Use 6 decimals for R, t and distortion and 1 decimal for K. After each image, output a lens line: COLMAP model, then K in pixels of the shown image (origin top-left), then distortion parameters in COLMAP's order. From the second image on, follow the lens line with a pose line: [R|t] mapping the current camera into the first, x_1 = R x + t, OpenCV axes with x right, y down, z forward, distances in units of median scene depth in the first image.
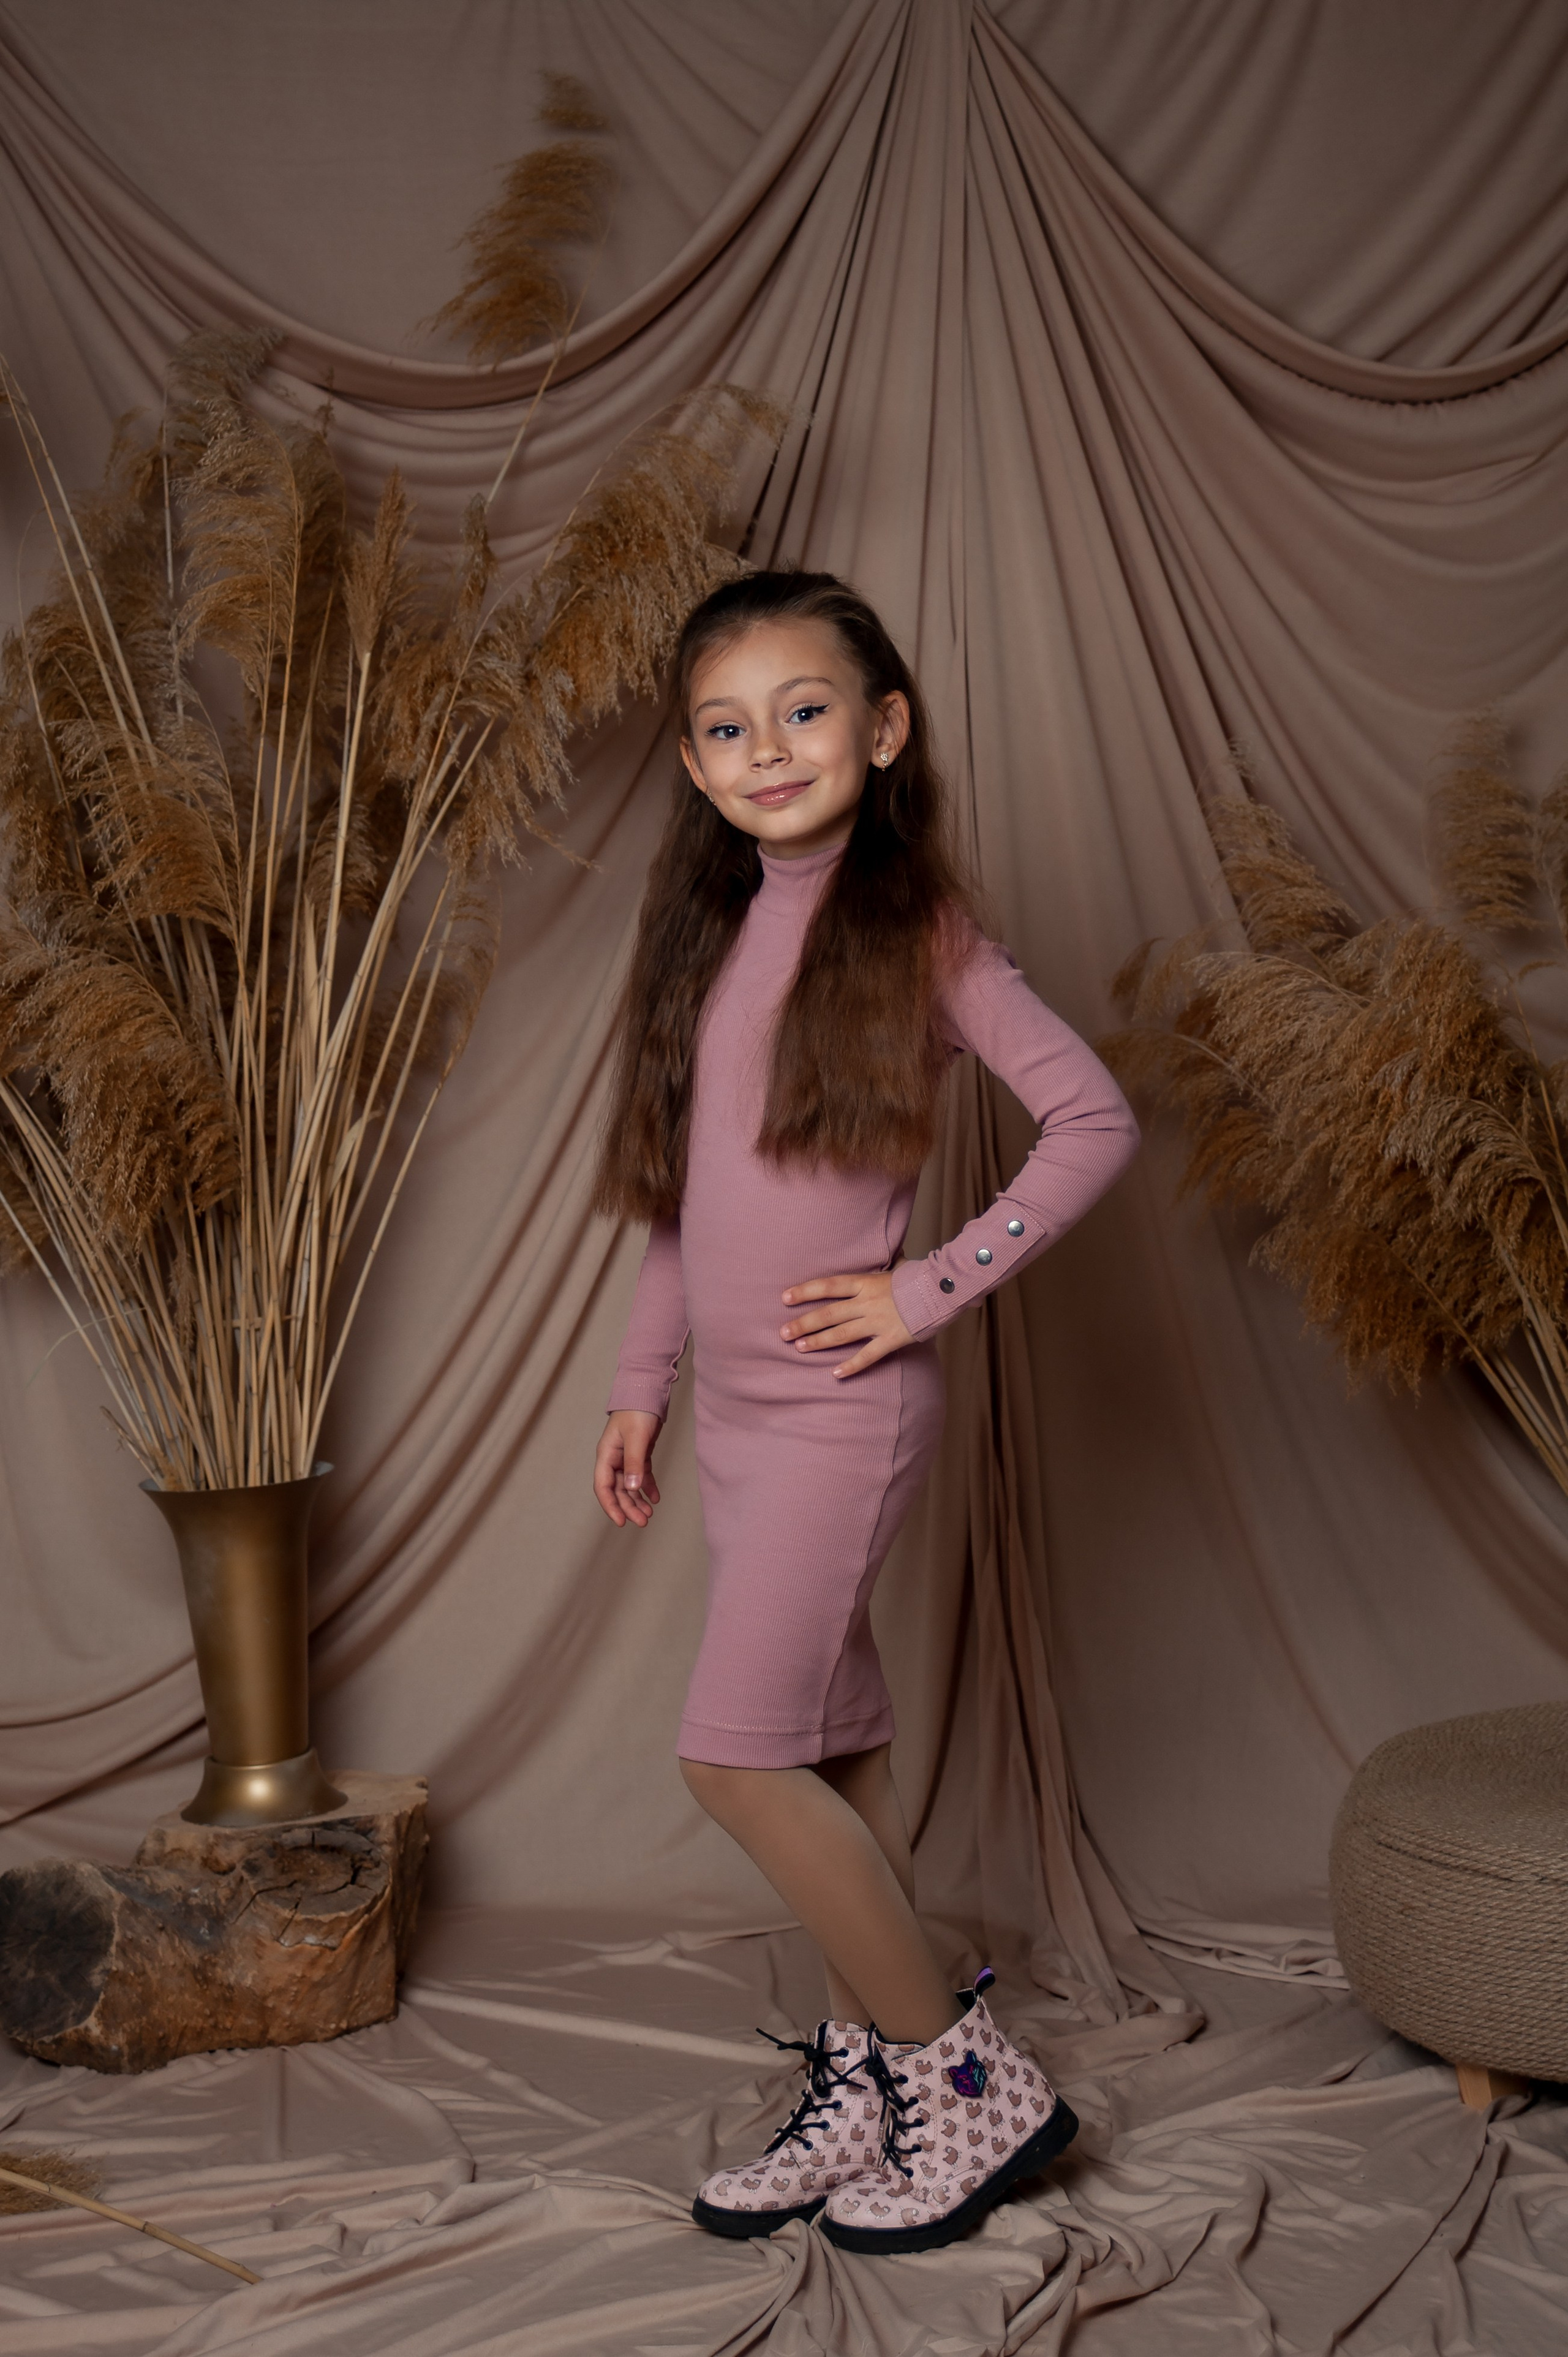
lens RADIAL K [[3607.5, 0, 784.0], [0, 3607.5, 1178.5], [0, 0, 1]] dist [-0.014551, 0.052670]
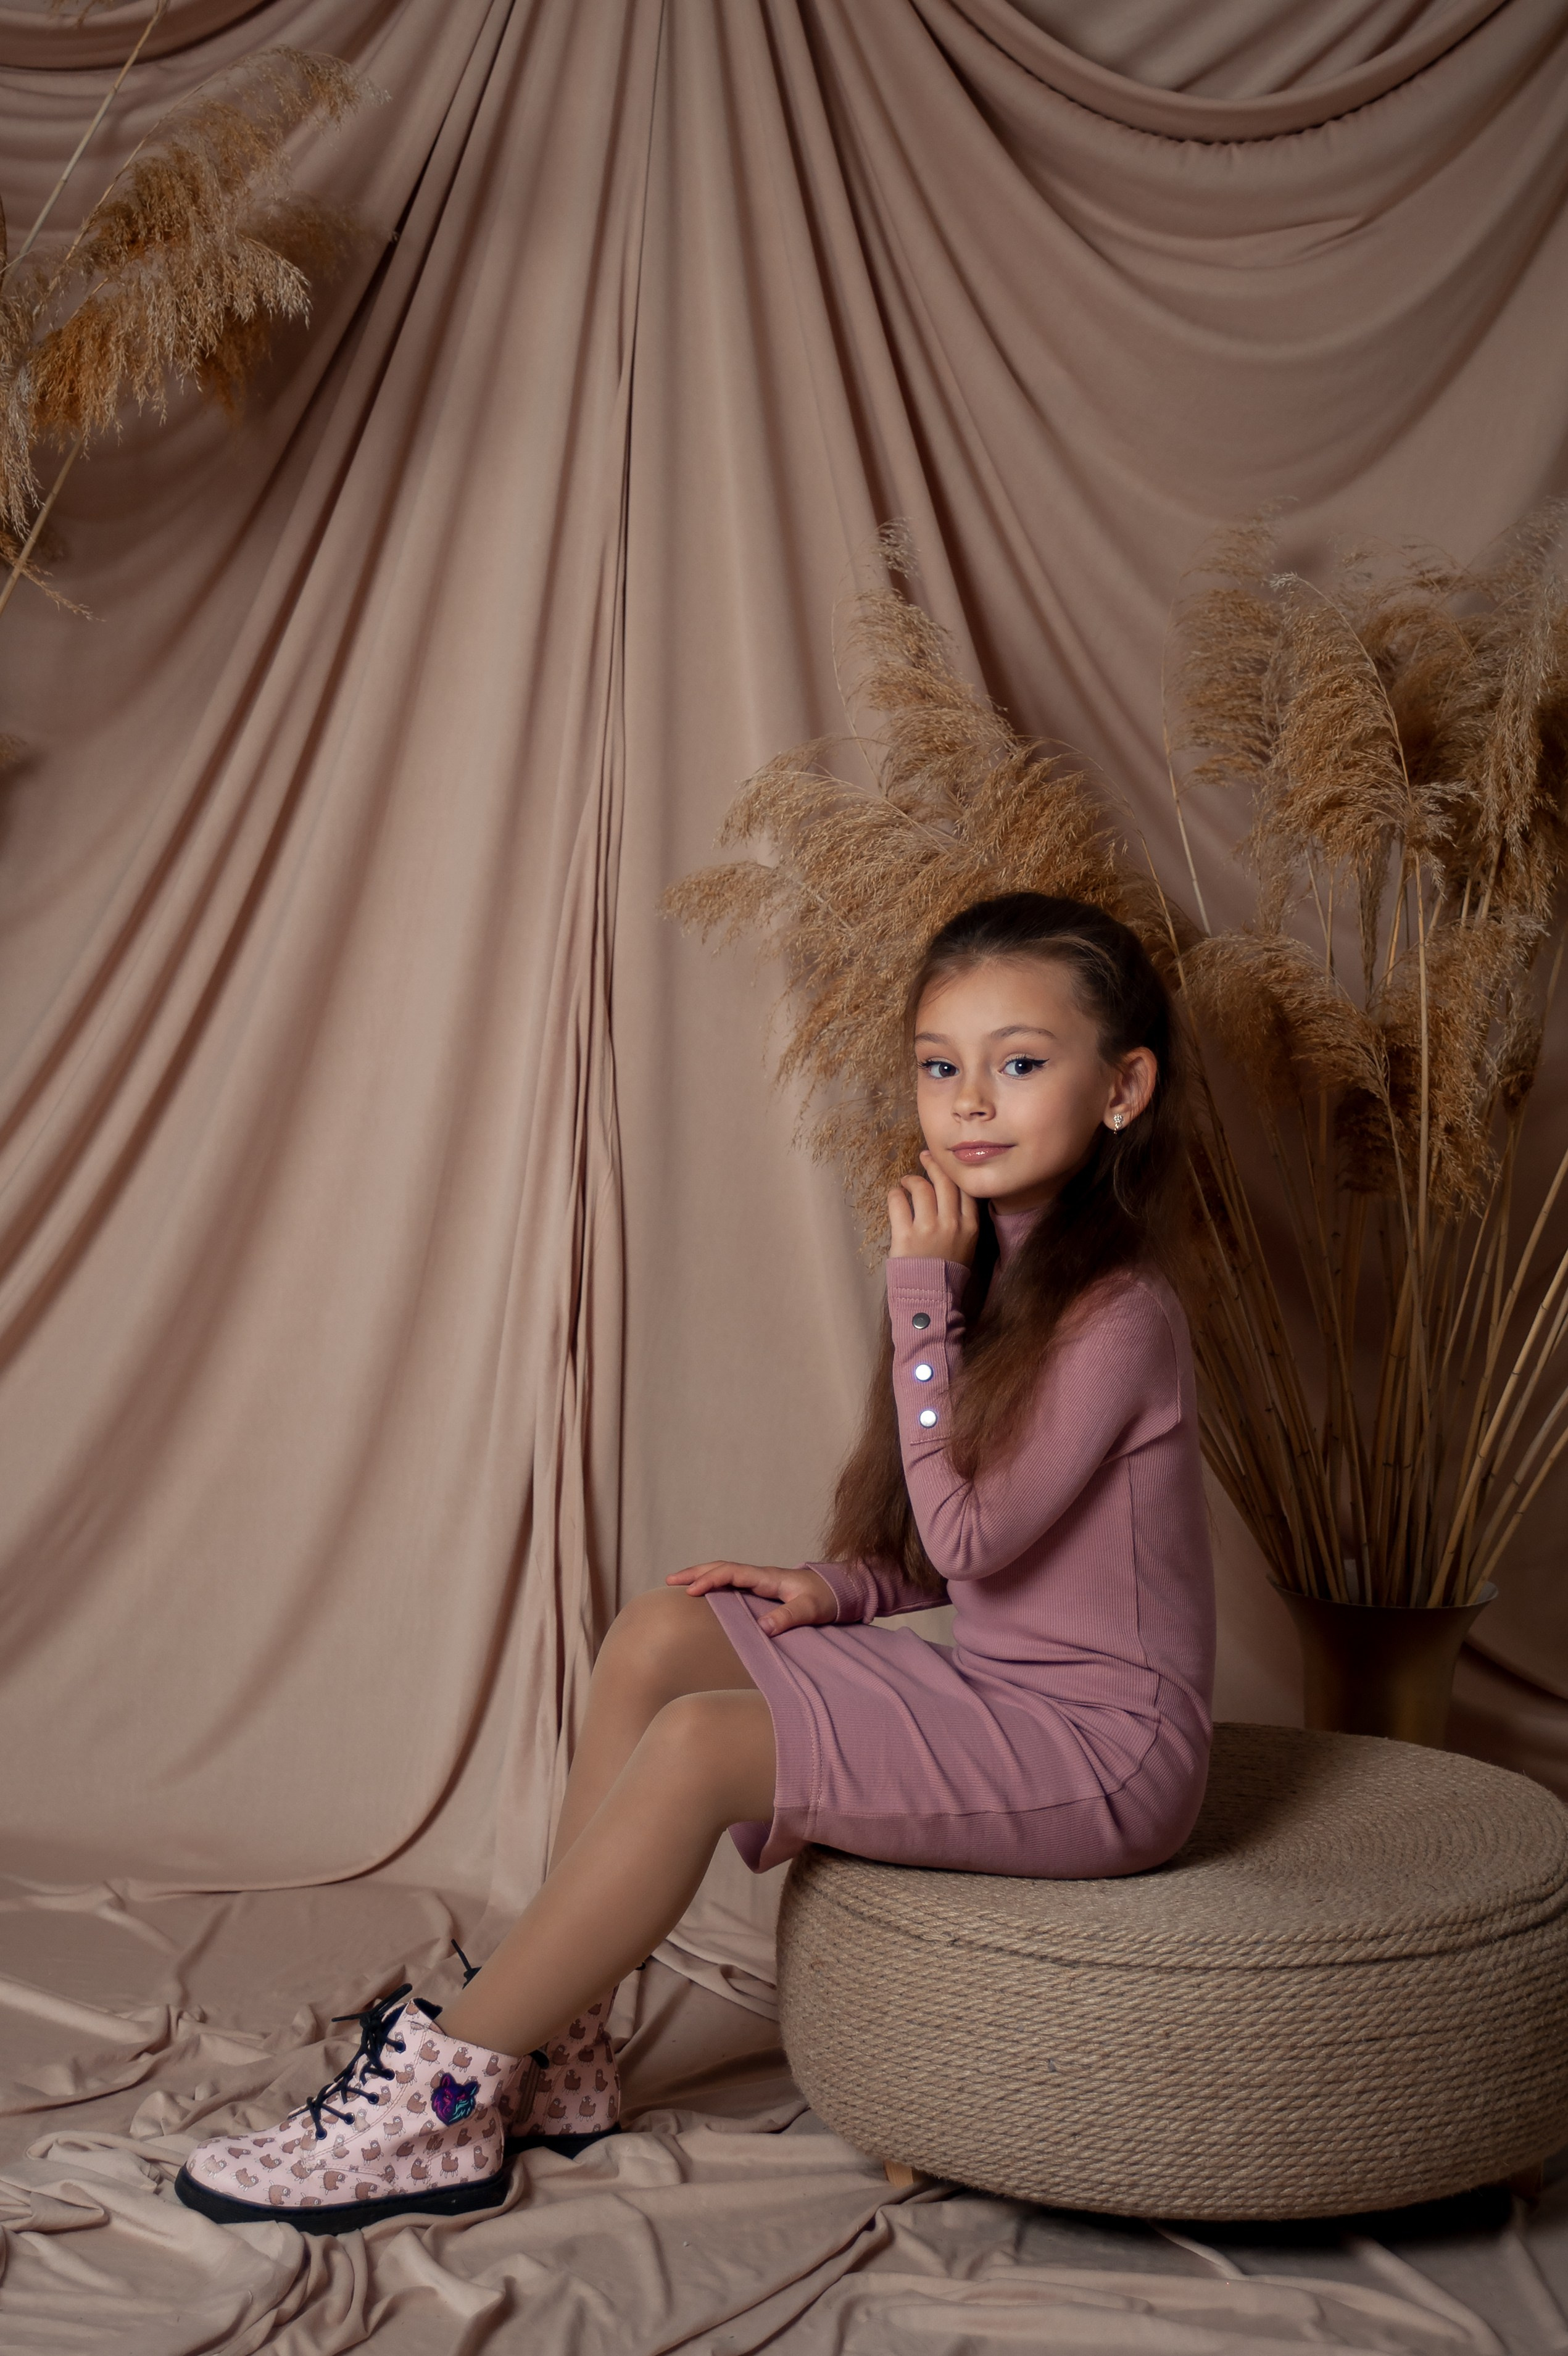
lens RADIAL K [[4053.6, 0, 736.7], [0, 4053.6, 1137.1], [0, 0, 1]] dist [0.013945, 0.061226]
pose [[0.990996, 0.090630, -0.098557, 0.201431], [-0.089082, 0.995823, 0.019999, 0.003247], [0.099957, -0.011040, 0.994930, 0.068664]]
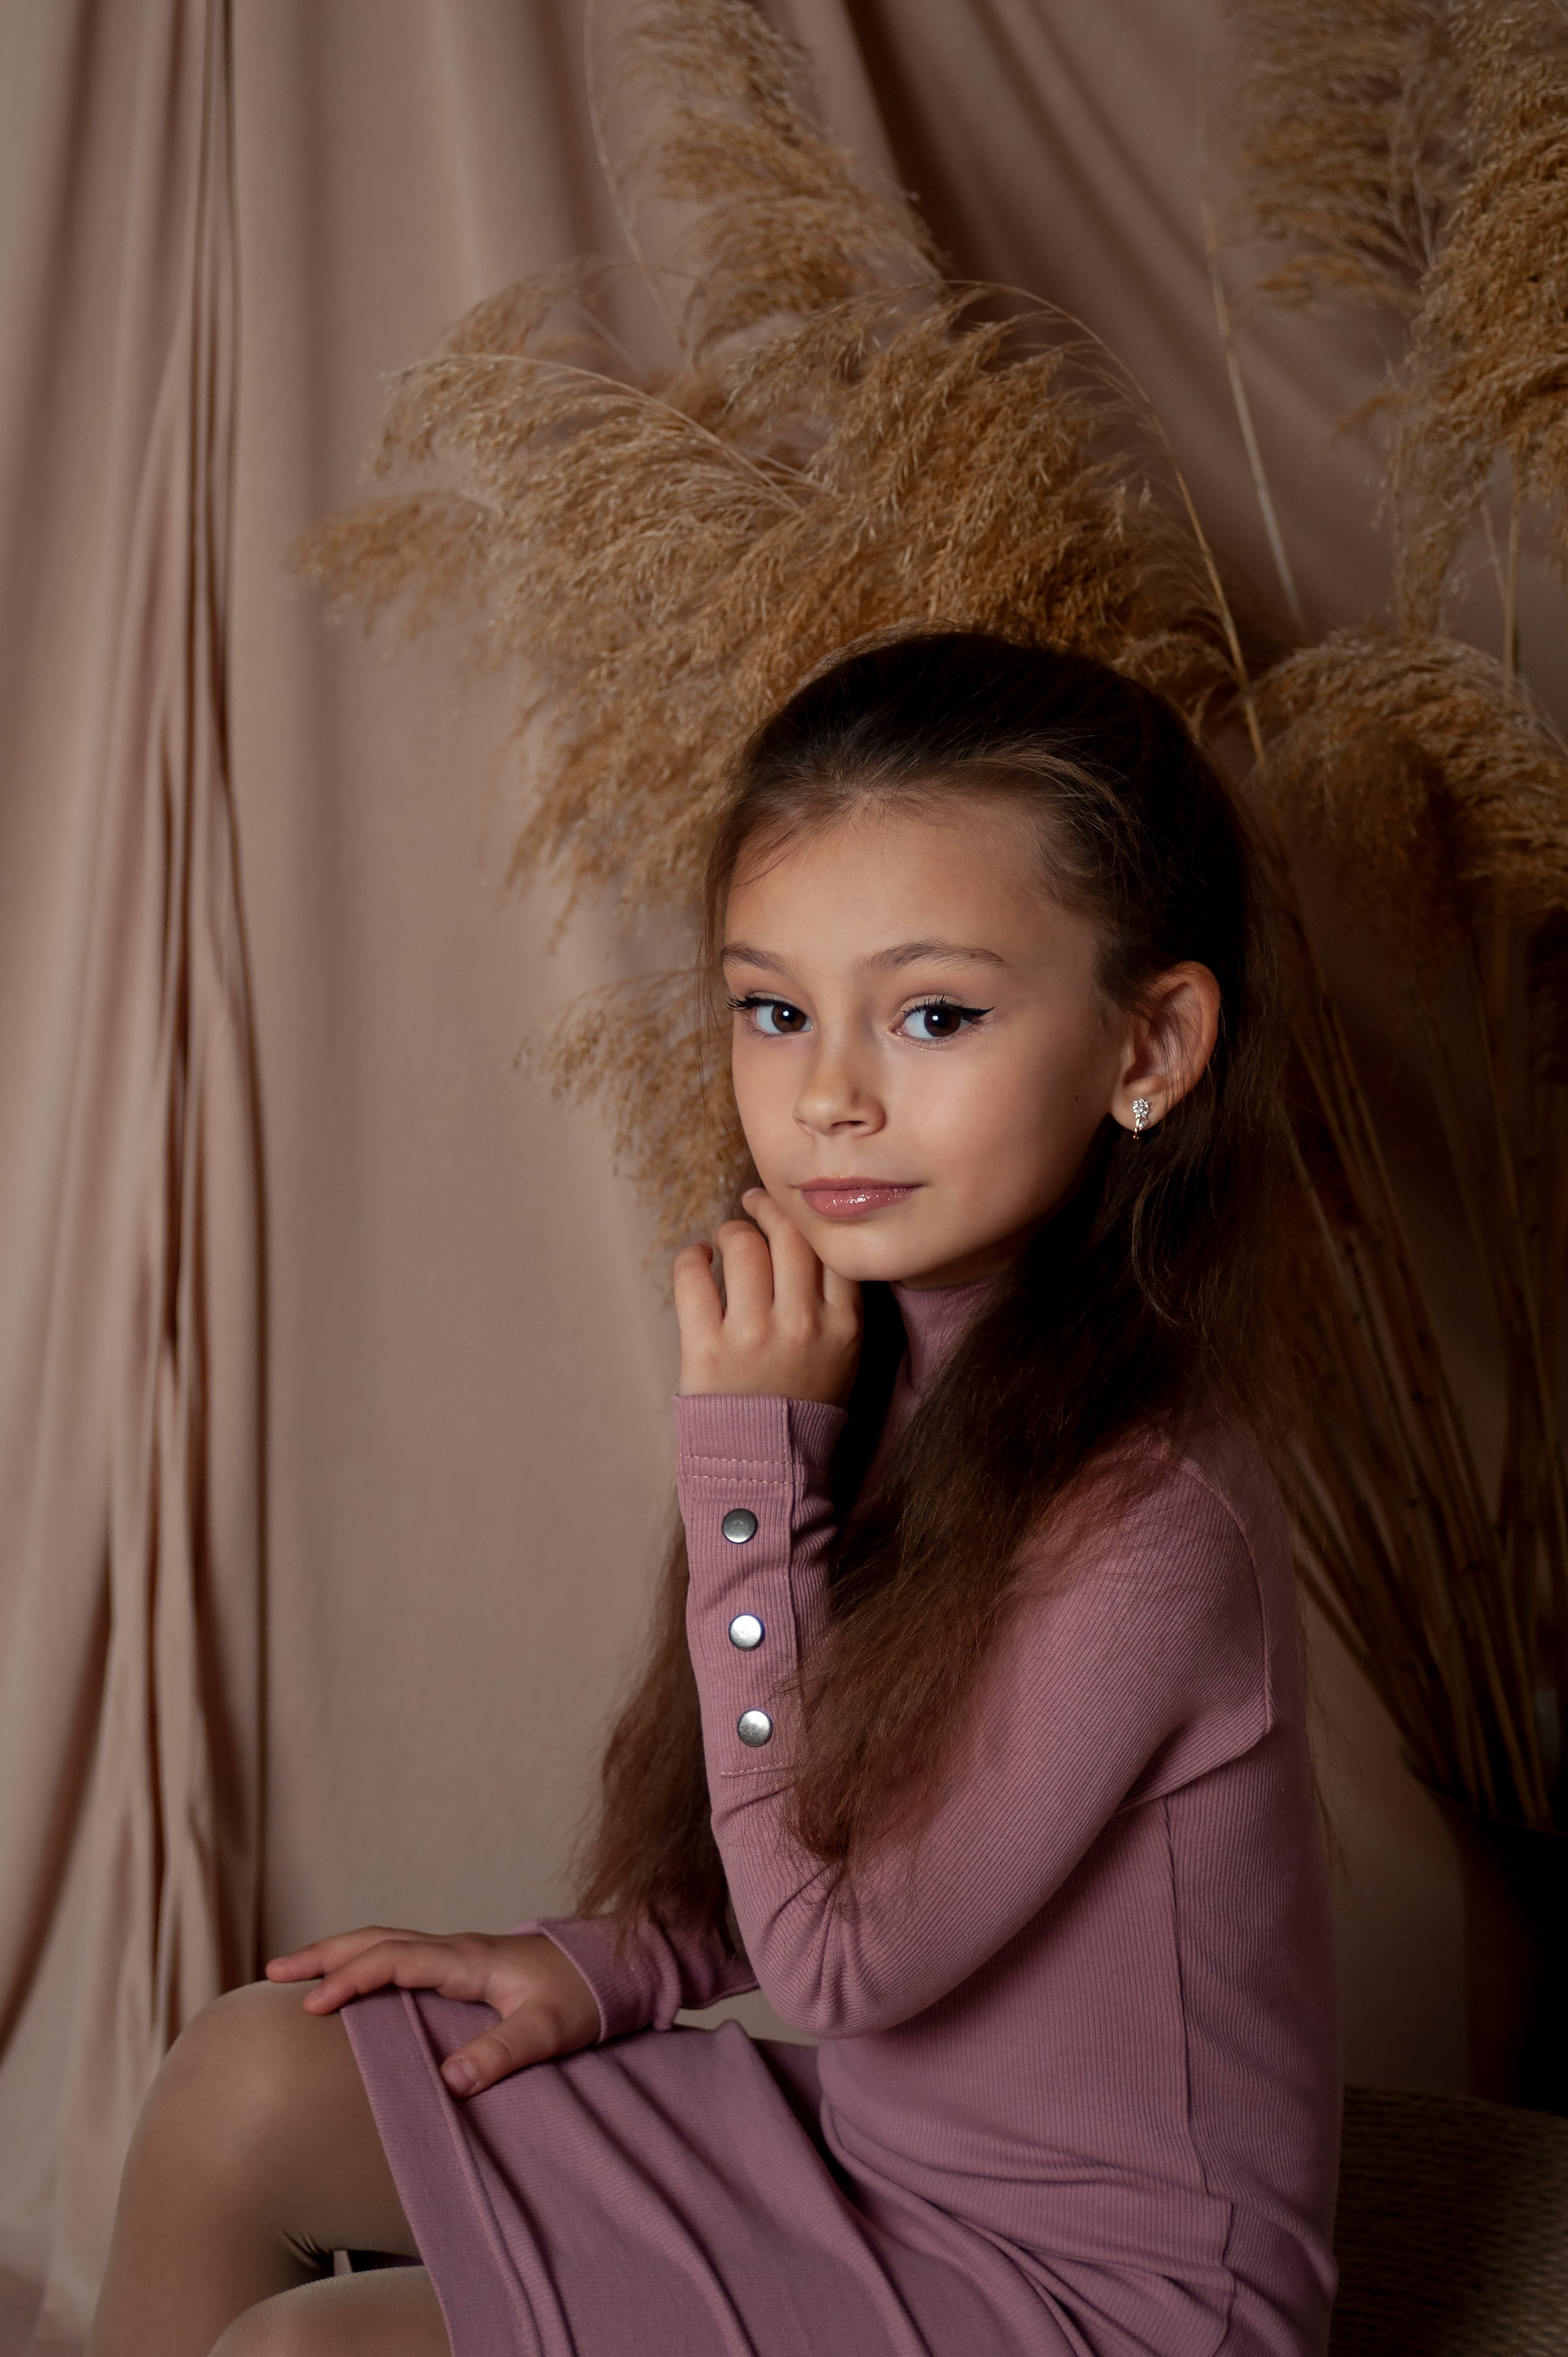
lens RADIAL K [[4557.5, 0, 695.8], [0, 4557.5, 1013.3], [0, 0, 1]] dist [0.058420, 0.082161]
pose [[0.993105, 0.083142, -0.082639, 0.189506], [-0.071868, 0.988759, 0.131111, -0.055895], [0.092611, -0.124268, 0.987917, 0.446001]]
